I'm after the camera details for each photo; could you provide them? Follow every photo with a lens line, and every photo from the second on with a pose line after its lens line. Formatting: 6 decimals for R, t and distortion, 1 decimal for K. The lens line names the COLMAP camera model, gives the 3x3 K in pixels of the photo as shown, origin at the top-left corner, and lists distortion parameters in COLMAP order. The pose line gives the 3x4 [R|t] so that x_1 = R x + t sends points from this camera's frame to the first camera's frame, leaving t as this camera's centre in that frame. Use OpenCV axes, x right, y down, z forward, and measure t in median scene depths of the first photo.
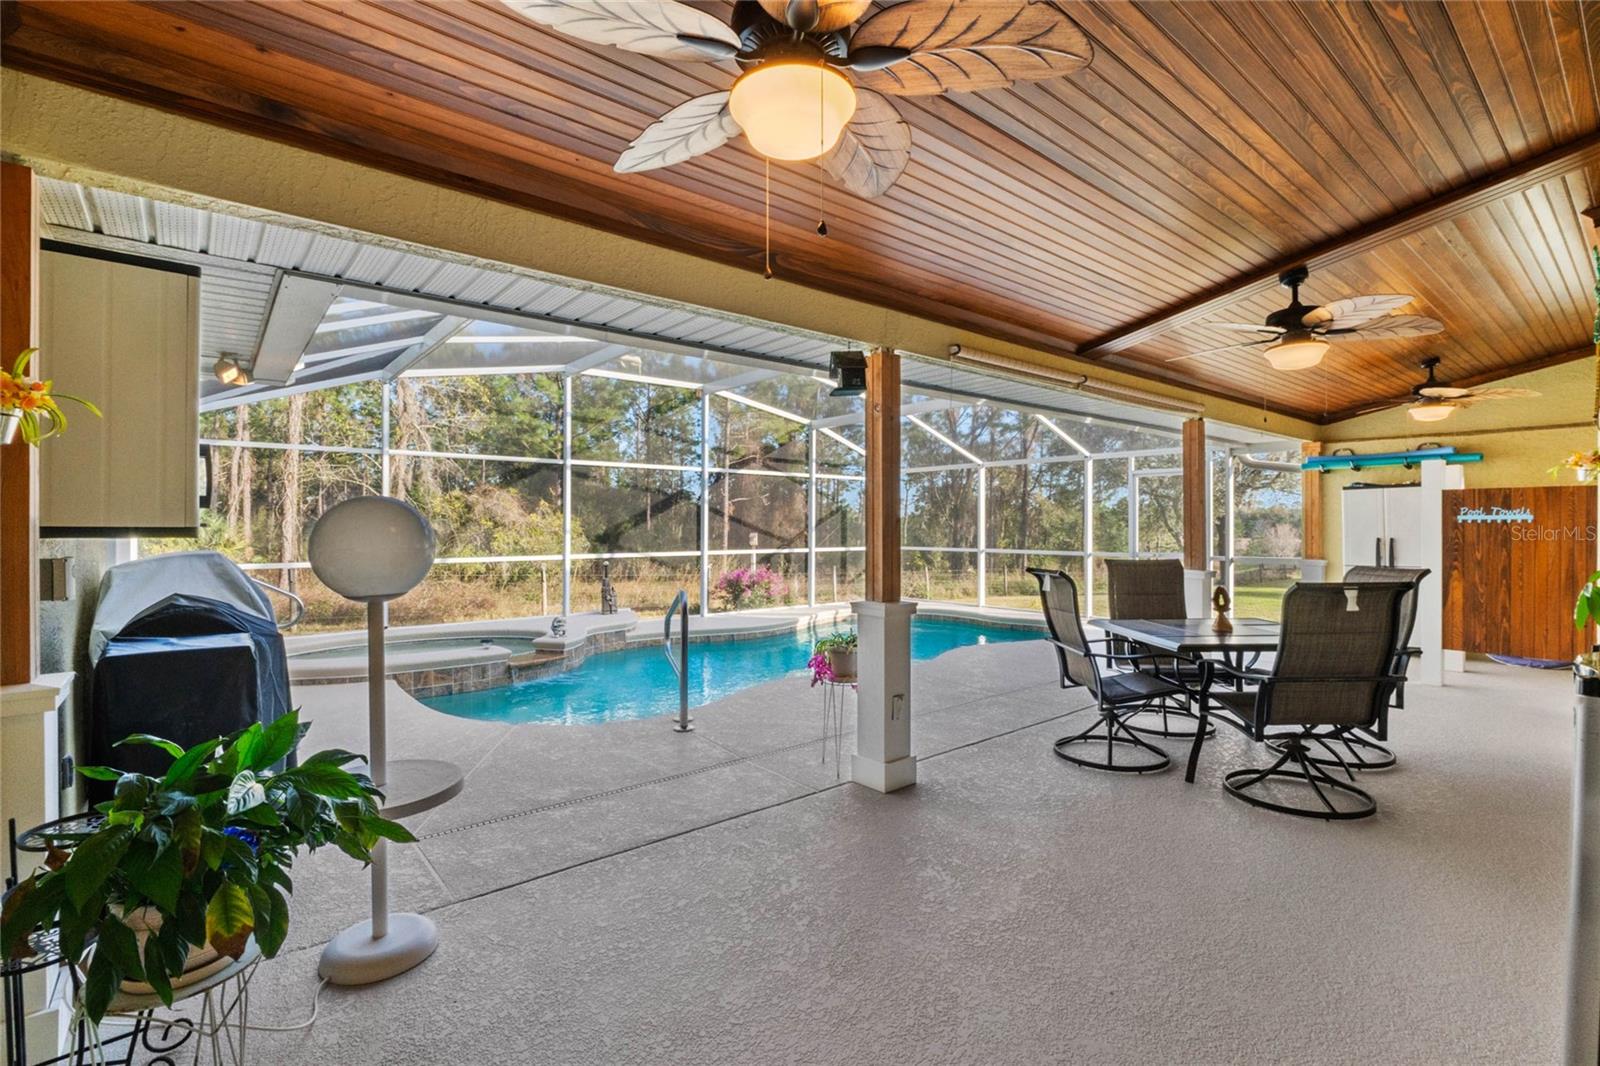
lens RADIAL K [[693.8, 0, 845.2], [0, 693.8, 533.2], [0, 0, 1]] dist [0.001591, -0.000029]
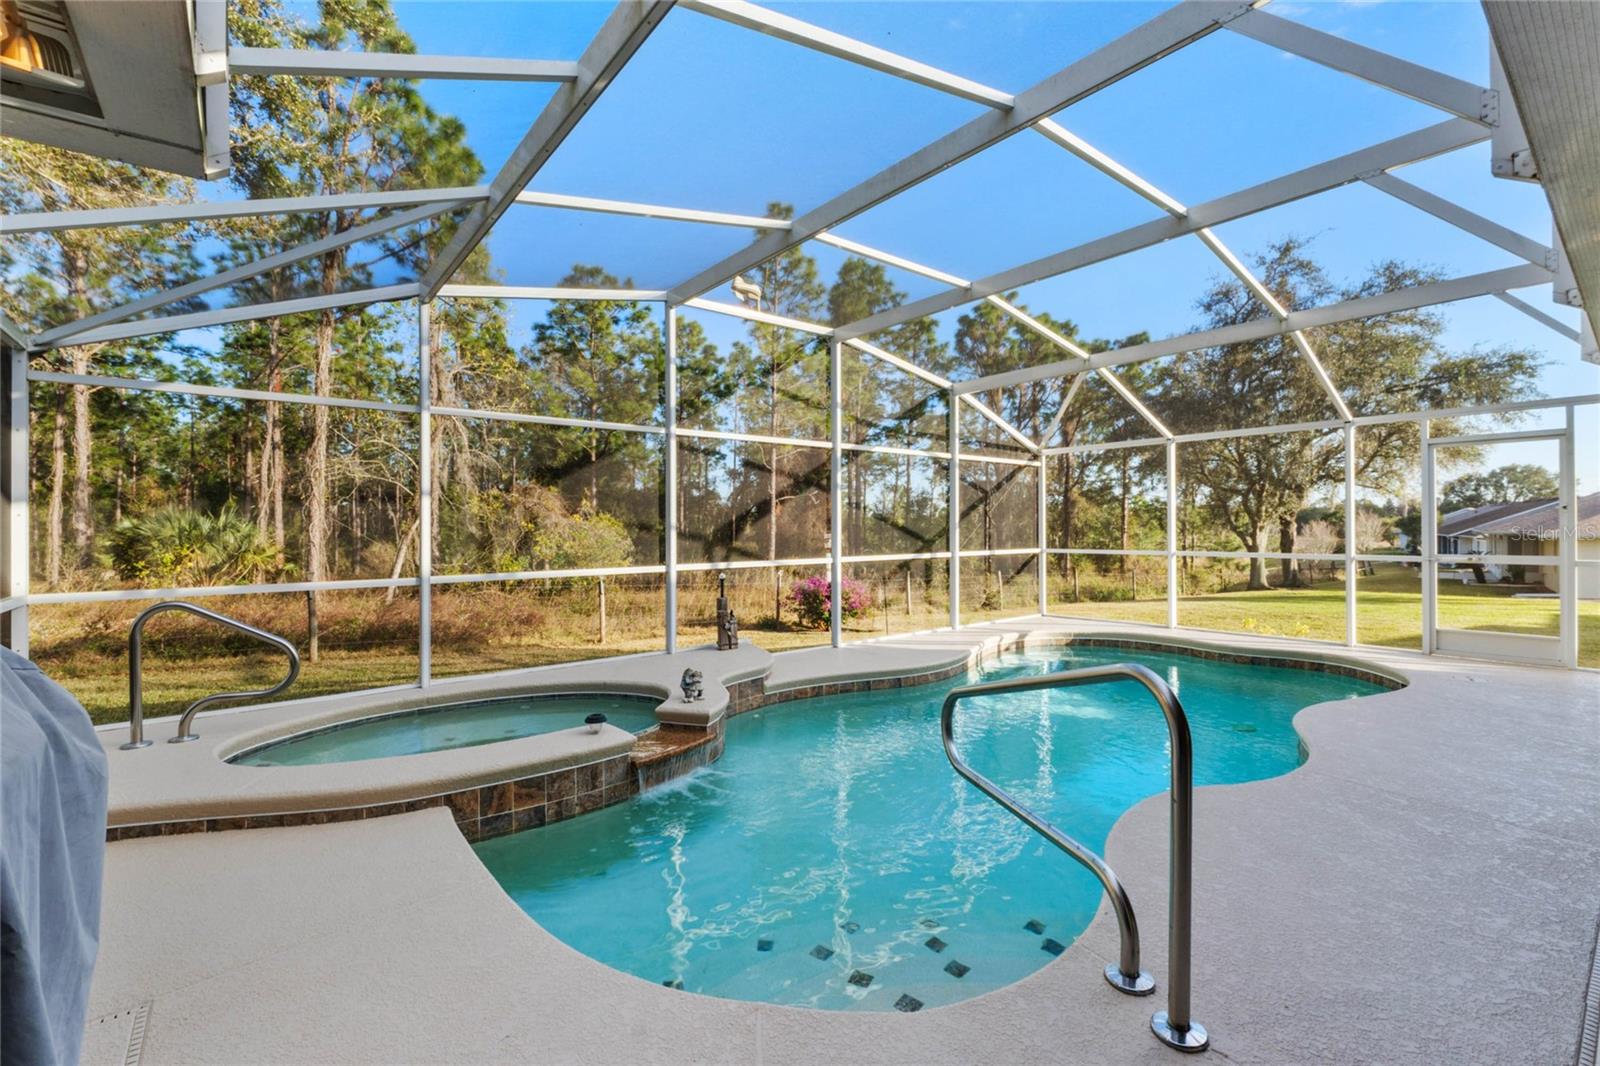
lens RADIAL K [[694.2, 0, 793.3], [0, 694.2, 531.7], [0, 0, 1]] dist [-0.003189, -0.000086]
pose [[0.996086, -0.009461, -0.087886, -0.121832], [0.009079, 0.999948, -0.004735, 0.001284], [0.087927, 0.003919, 0.996119, 0.178102]]
